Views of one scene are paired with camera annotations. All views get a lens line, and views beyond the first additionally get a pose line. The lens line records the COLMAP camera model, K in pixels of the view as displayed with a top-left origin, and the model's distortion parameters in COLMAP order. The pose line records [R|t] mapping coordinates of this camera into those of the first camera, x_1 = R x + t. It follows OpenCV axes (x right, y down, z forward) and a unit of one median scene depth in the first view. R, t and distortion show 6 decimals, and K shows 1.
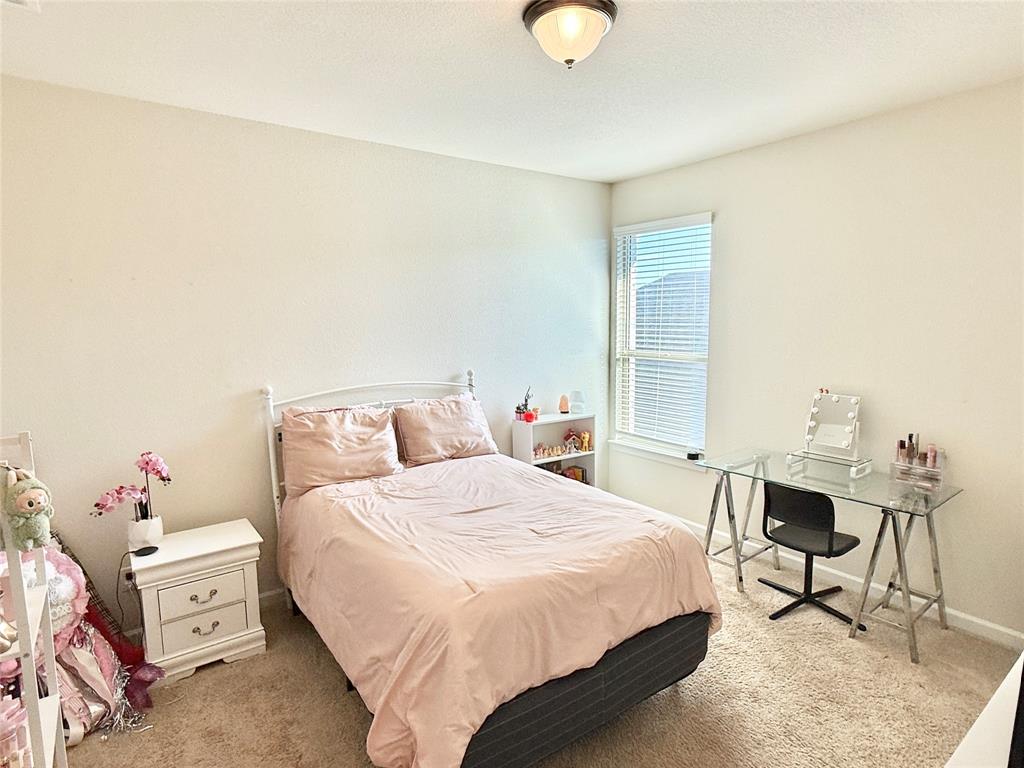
lens RADIAL K [[569.8, 0, 511.7], [0, 569.8, 383.3], [0, 0, 1]] dist [-0.006898, 0.001570]
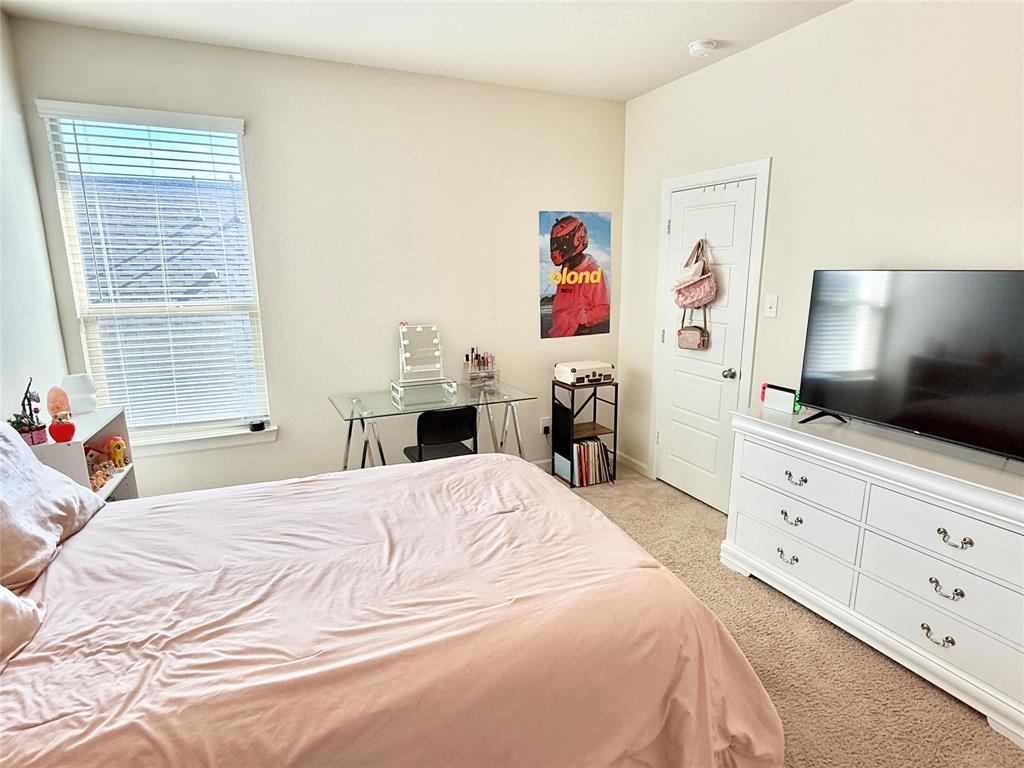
lens RADIAL K [[569.8, 0, 511.8], [0, 569.8, 386.1], [0, 0, 1]] dist [-0.006898, 0.001570]
pose [[0.194678, -0.187390, 0.962801, -0.544155], [0.116614, 0.979041, 0.166971, -0.032023], [-0.973910, 0.079771, 0.212450, 0.647442]]
